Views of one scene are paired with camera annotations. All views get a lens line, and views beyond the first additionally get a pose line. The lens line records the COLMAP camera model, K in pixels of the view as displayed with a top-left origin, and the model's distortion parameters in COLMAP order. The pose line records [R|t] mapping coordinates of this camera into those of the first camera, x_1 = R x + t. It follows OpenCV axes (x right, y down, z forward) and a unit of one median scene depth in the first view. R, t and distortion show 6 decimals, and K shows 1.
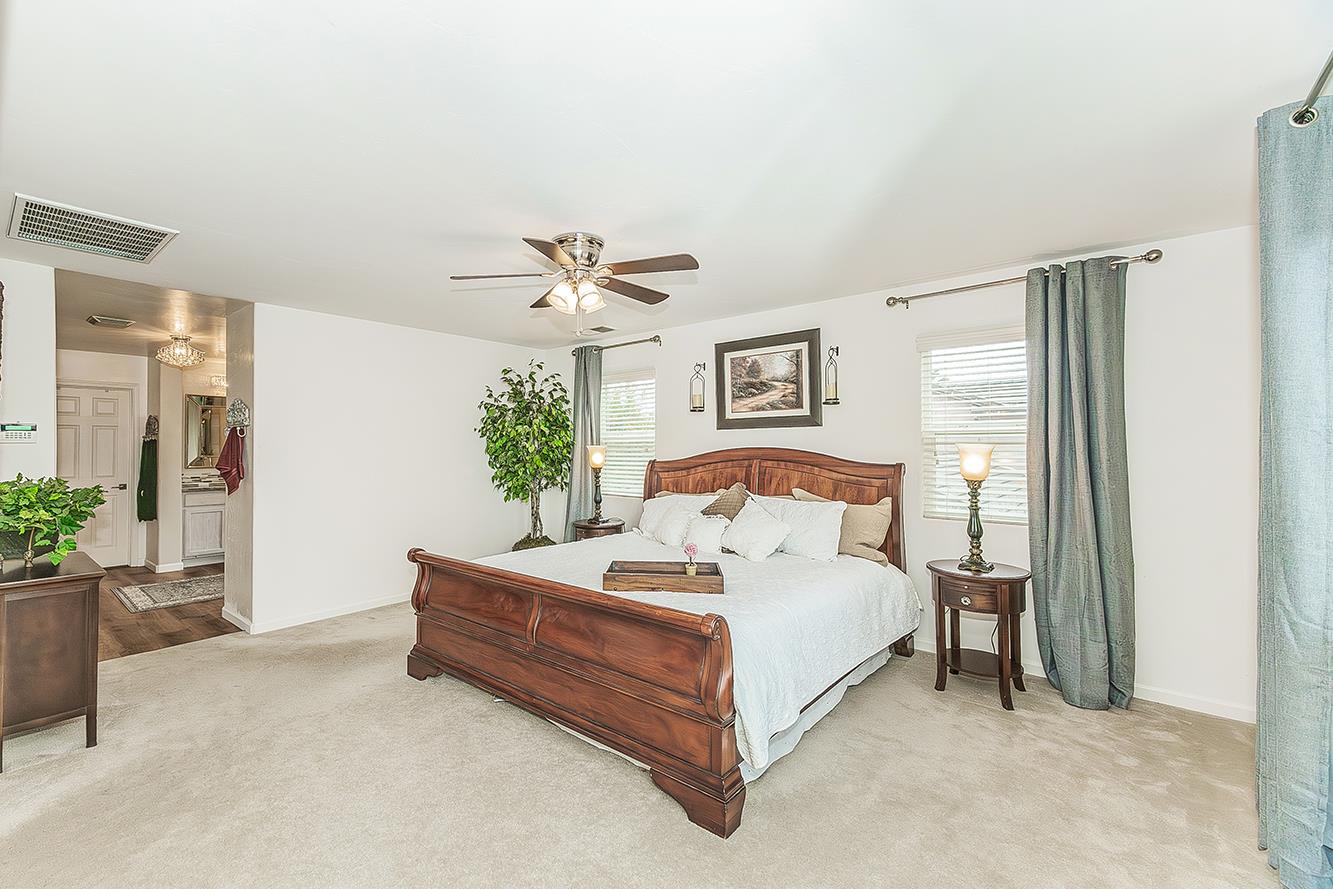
lens RADIAL K [[552.5, 0, 687.4], [0, 552.5, 438.6], [0, 0, 1]] dist [0.001747, 0.000465]
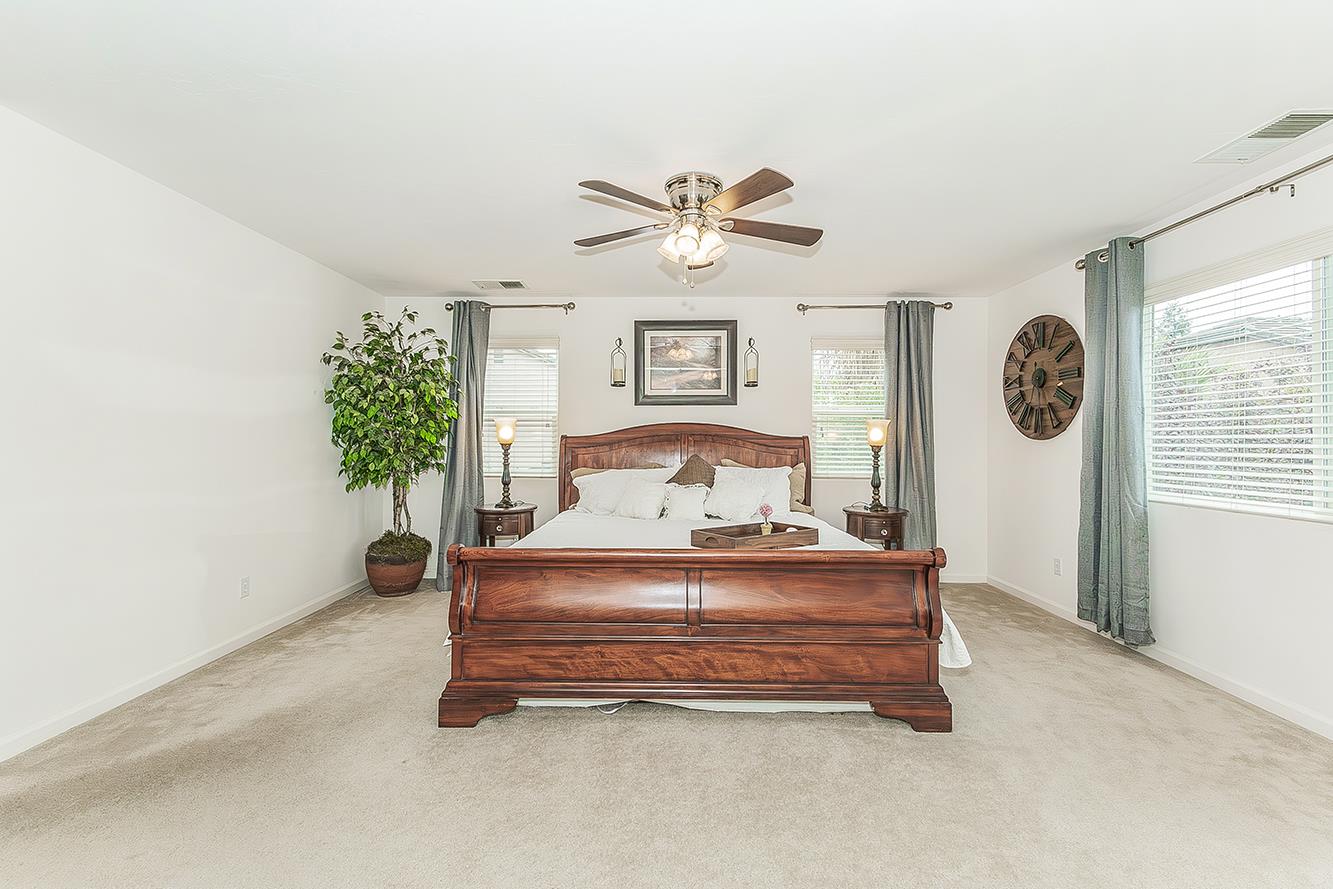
lens RADIAL K [[509.1, 0, 664.8], [0, 509.1, 439.0], [0, 0, 1]] dist [-0.013509, 0.000072]
pose [[0.791000, 0.008268, 0.611761, -0.490987], [-0.012381, 0.999920, 0.002495, 0.043870], [-0.611691, -0.009548, 0.791039, 0.235254]]
